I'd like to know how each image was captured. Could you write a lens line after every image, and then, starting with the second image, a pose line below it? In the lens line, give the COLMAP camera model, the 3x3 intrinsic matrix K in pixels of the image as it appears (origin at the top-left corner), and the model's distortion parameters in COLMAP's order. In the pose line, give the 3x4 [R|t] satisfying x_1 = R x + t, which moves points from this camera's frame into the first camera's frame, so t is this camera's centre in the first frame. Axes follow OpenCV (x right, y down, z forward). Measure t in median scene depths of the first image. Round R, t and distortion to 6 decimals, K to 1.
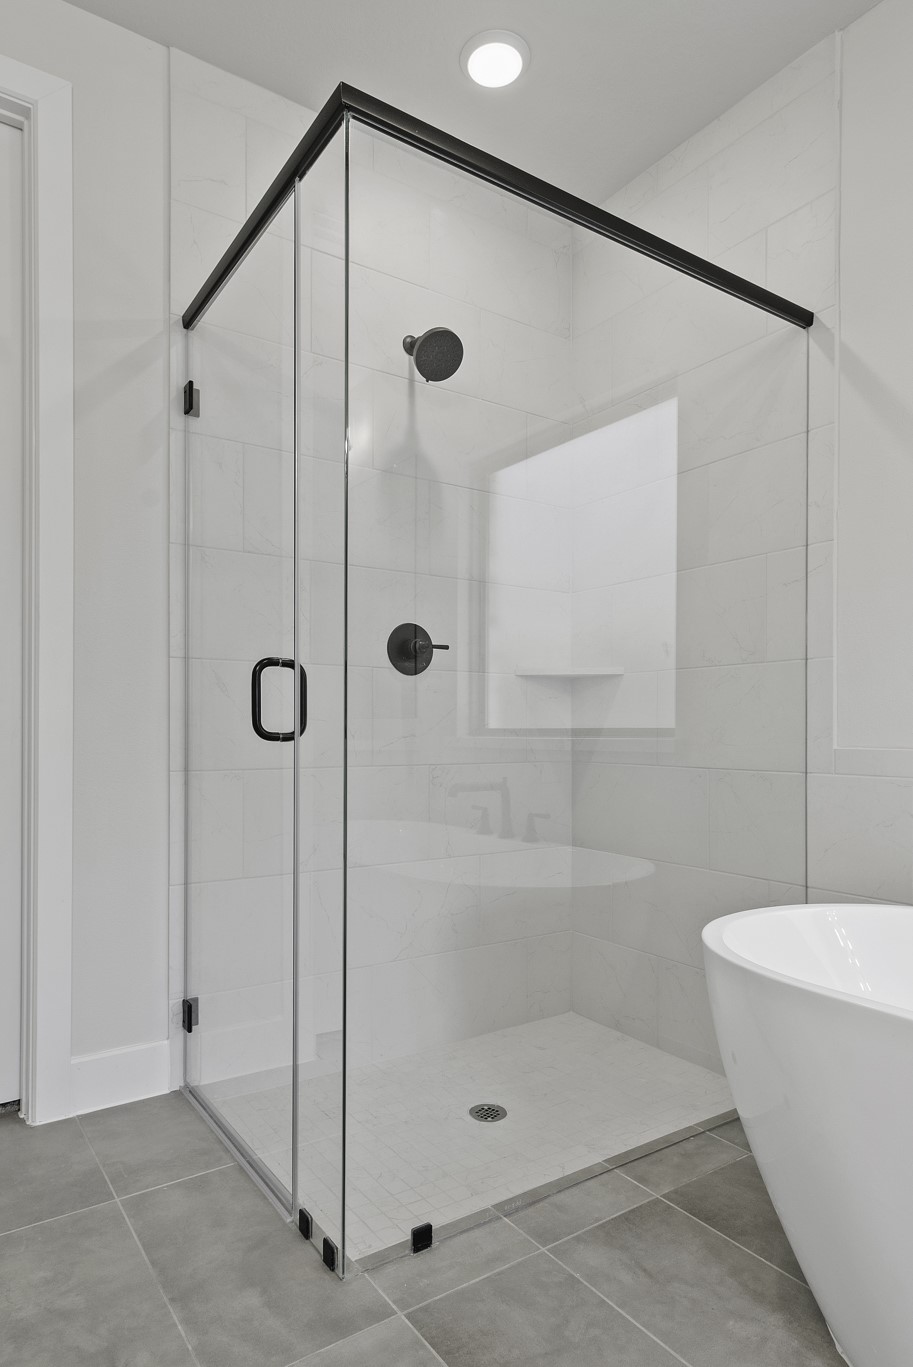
lens RADIAL K [[827.9, 0, 456.6], [0, 827.9, 737.6], [0, 0, 1]] dist [0.001068, 0.001070]
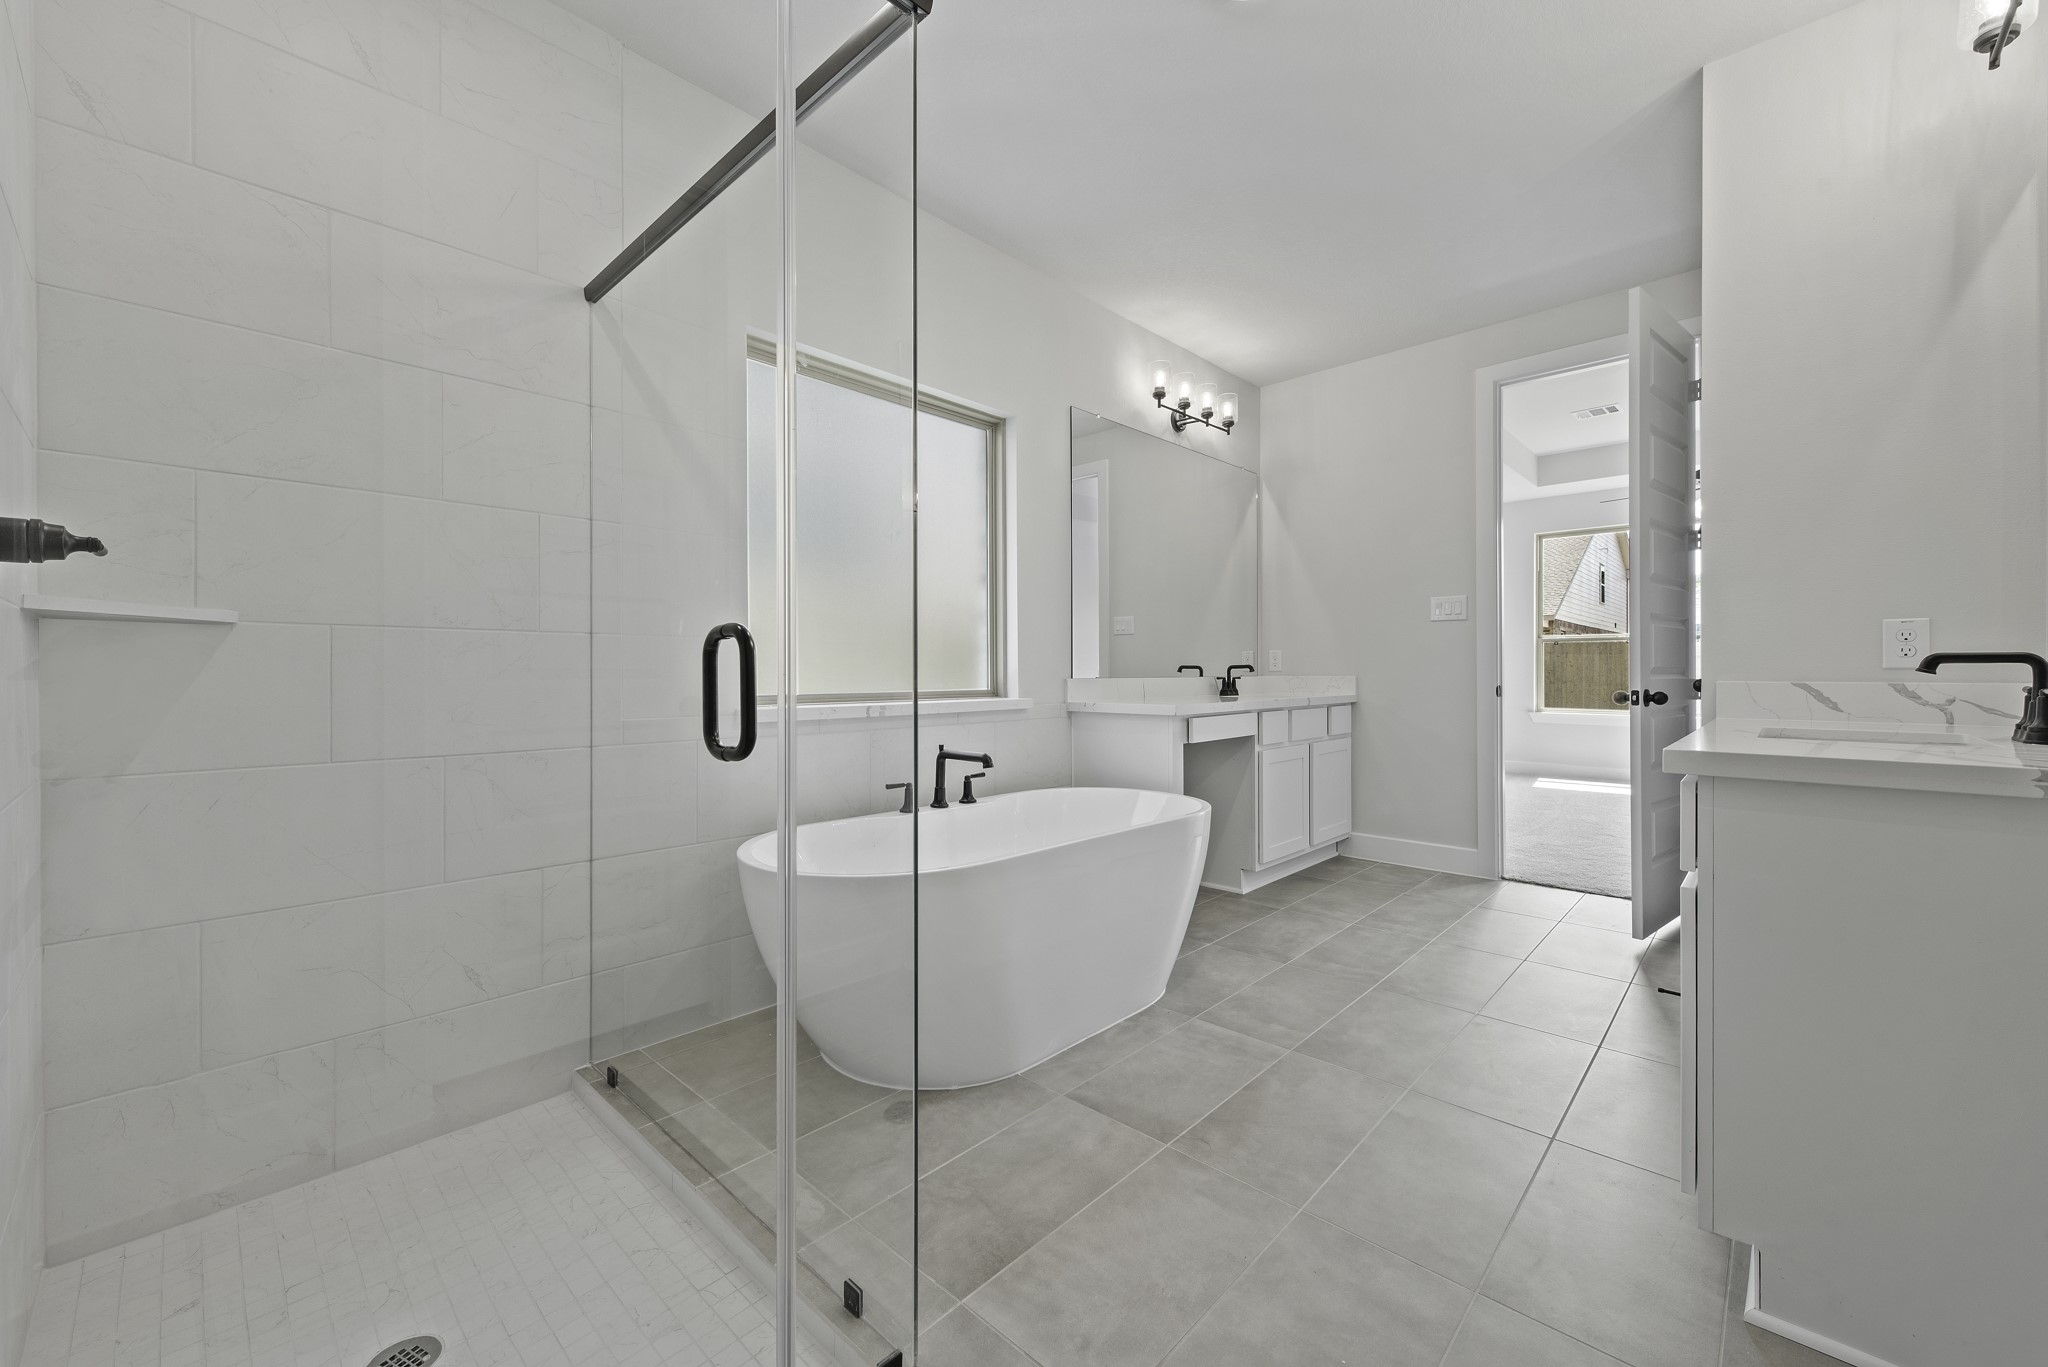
lens RADIAL K [[801.4, 0, 1031.3], [0, 801.4, 677.3], [0, 0, 1]] dist [0.005787, -0.000788]
pose [[-0.214742, -0.007988, 0.976638, -0.682683], [0.011114, 0.999882, 0.010622, -0.048314], [-0.976608, 0.013135, -0.214628, 0.736802]]
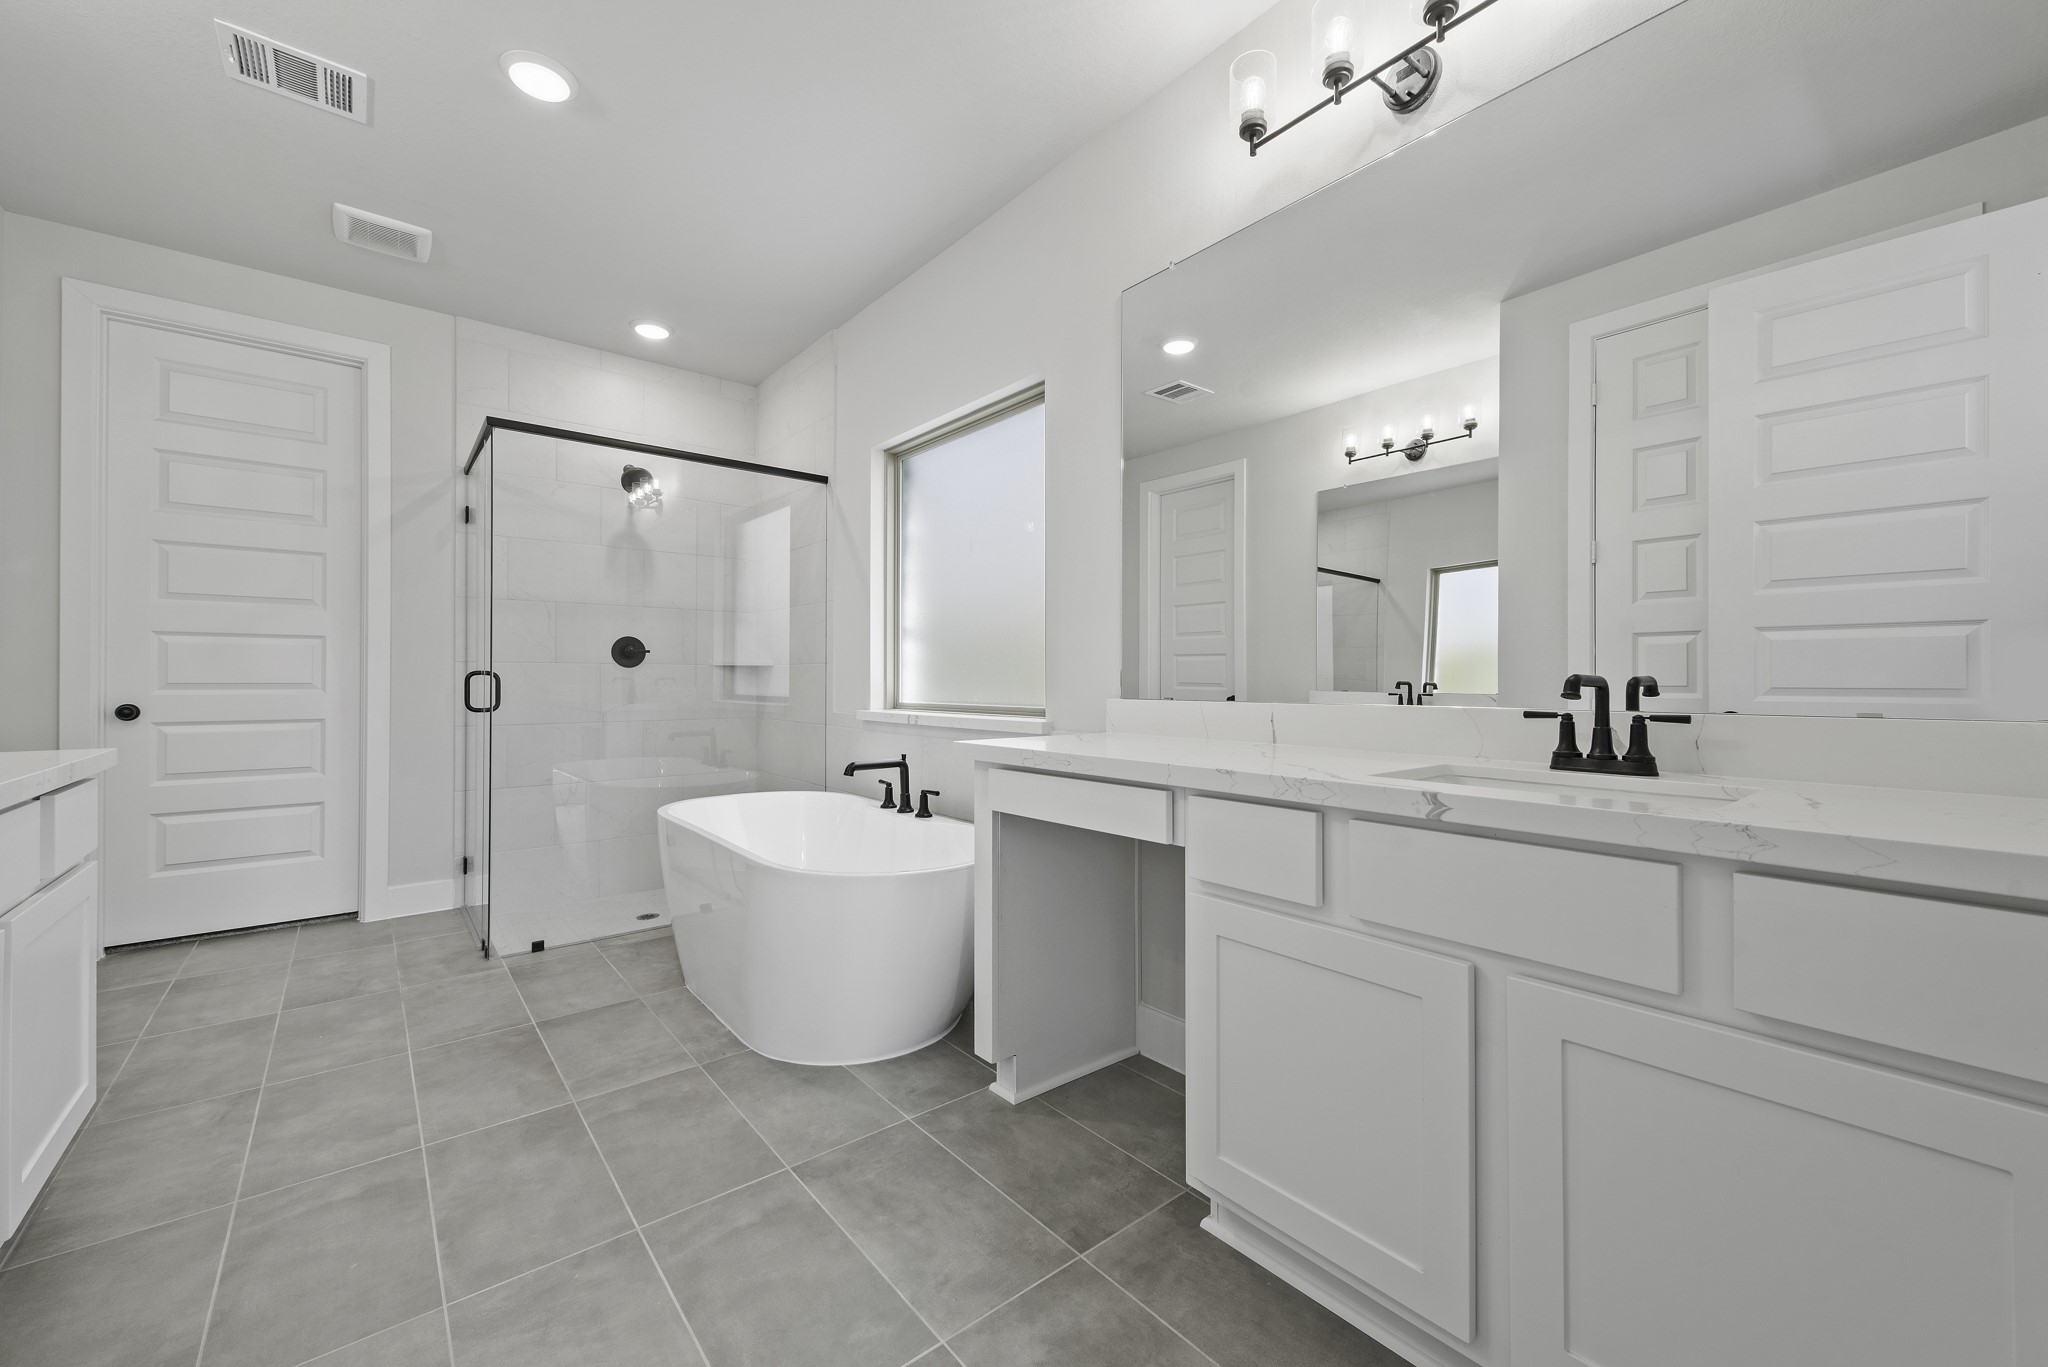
lens RADIAL K [[801.4, 0, 1022.8], [0, 801.4, 677.6], [0, 0, 1]] dist [0.005787, -0.000788]
pose [[0.995854, -0.002713, 0.090931, 0.731376], [0.003403, 0.999967, -0.007434, -0.048139], [-0.090908, 0.007713, 0.995829, -0.846831]]
